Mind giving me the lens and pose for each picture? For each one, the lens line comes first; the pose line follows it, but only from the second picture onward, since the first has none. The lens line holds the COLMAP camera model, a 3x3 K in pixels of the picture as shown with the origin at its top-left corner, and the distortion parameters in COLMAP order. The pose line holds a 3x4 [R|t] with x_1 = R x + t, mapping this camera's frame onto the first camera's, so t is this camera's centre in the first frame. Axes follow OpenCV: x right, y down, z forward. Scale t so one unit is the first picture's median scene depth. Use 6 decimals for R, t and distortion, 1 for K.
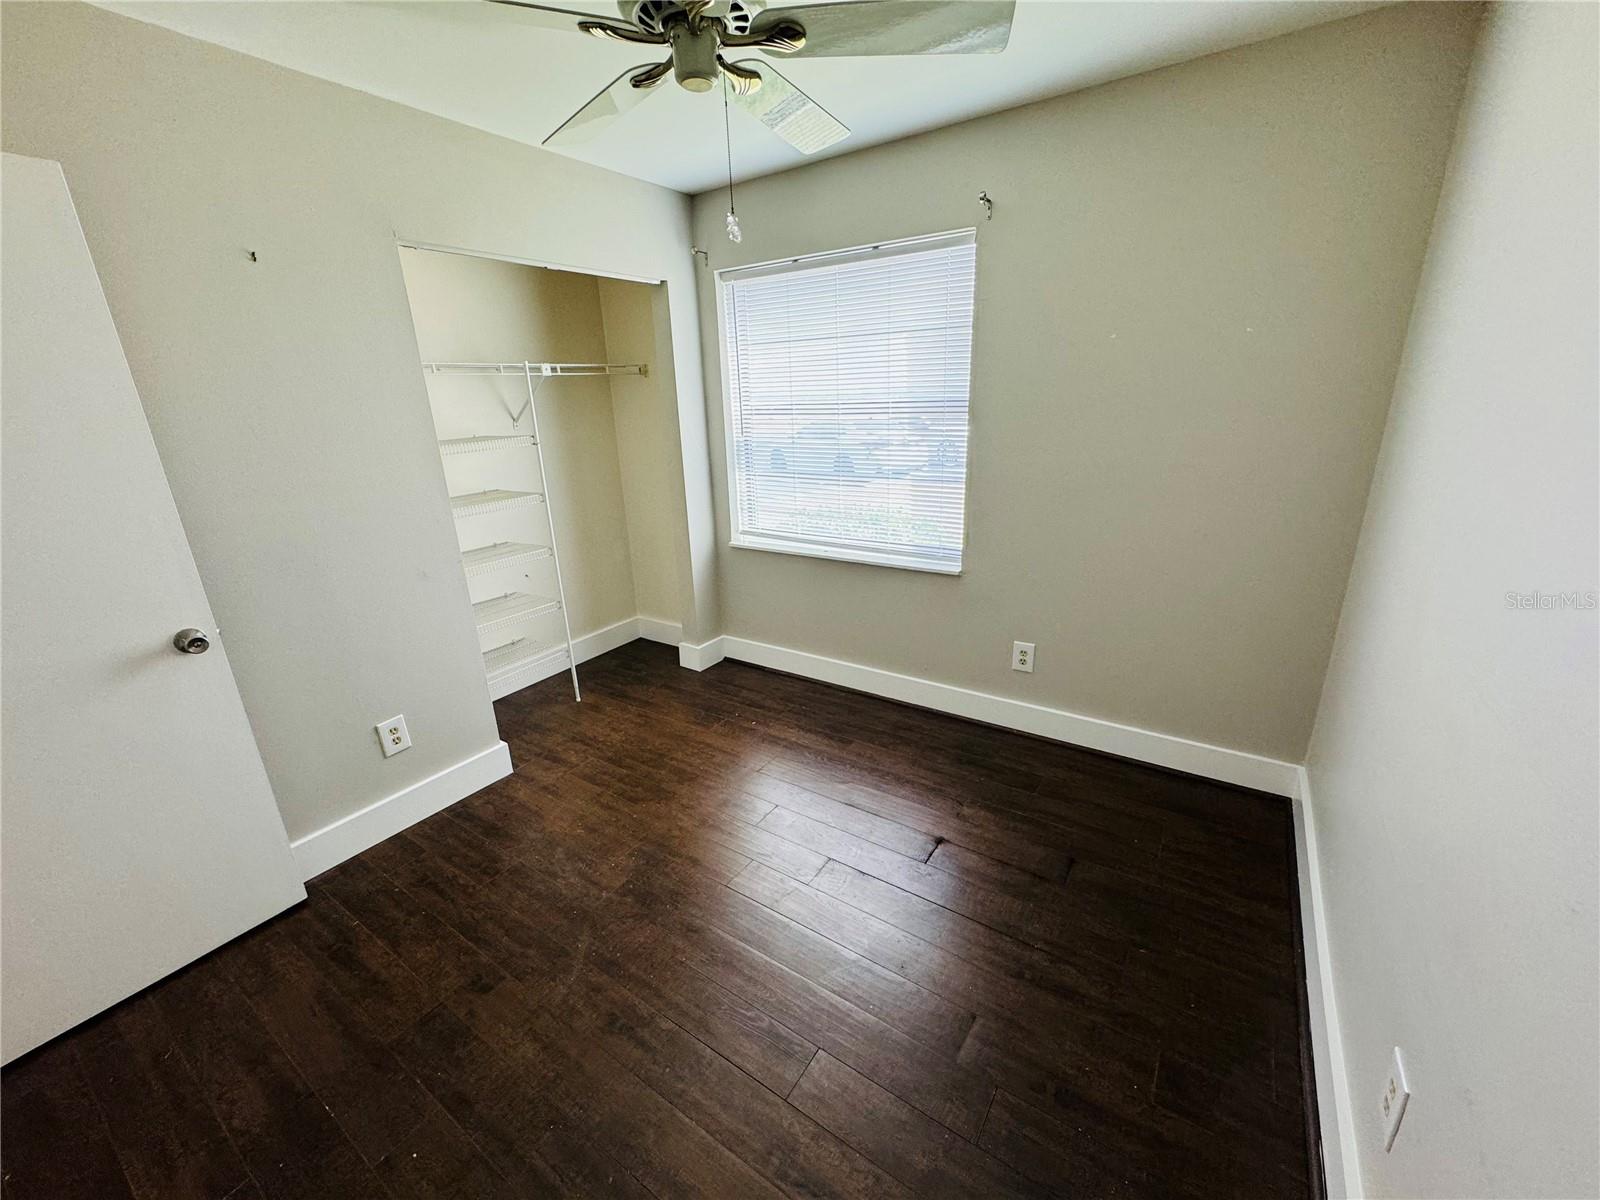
lens RADIAL K [[637.1, 0, 798.7], [0, 637.1, 600.3], [0, 0, 1]] dist [-0.003350, -0.000279]
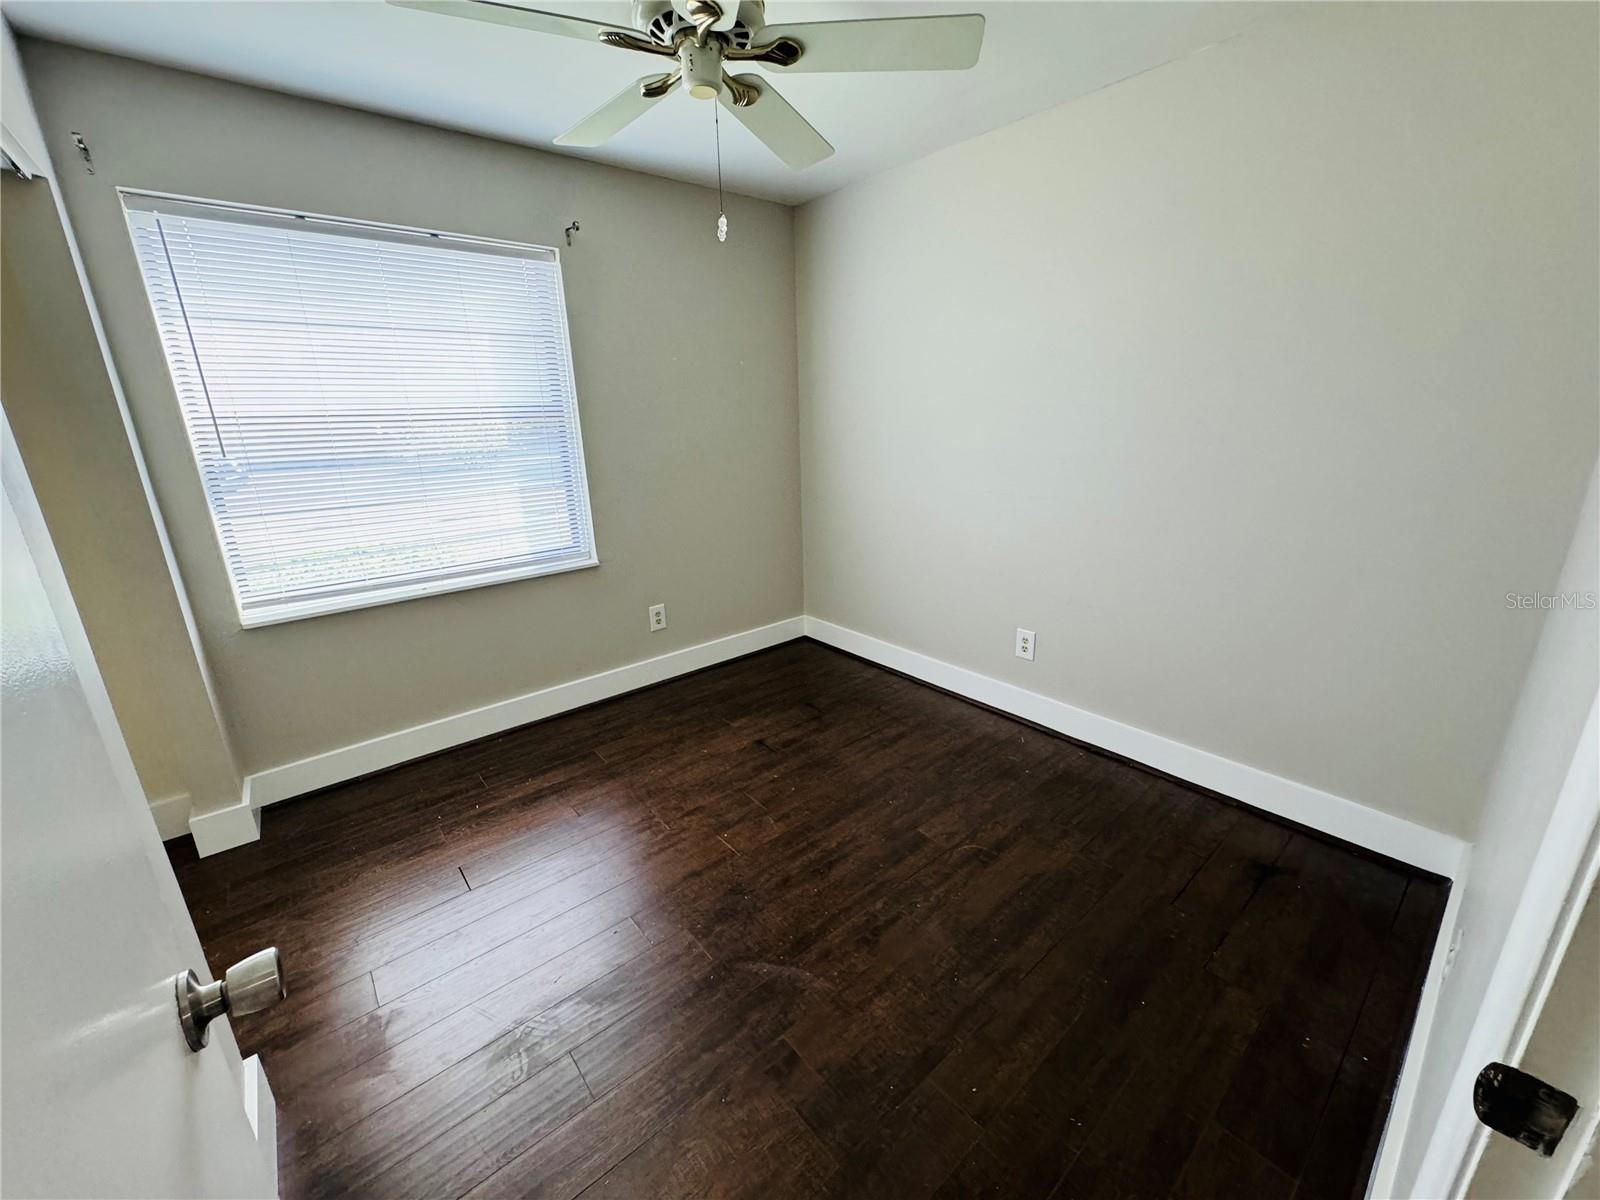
lens RADIAL K [[637.1, 0, 798.9], [0, 637.1, 600.1], [0, 0, 1]] dist [-0.003350, -0.000279]
pose [[0.271421, -0.247936, 0.929978, -0.689078], [0.310774, 0.937069, 0.159125, -0.051464], [-0.910906, 0.245823, 0.331392, 0.349859]]
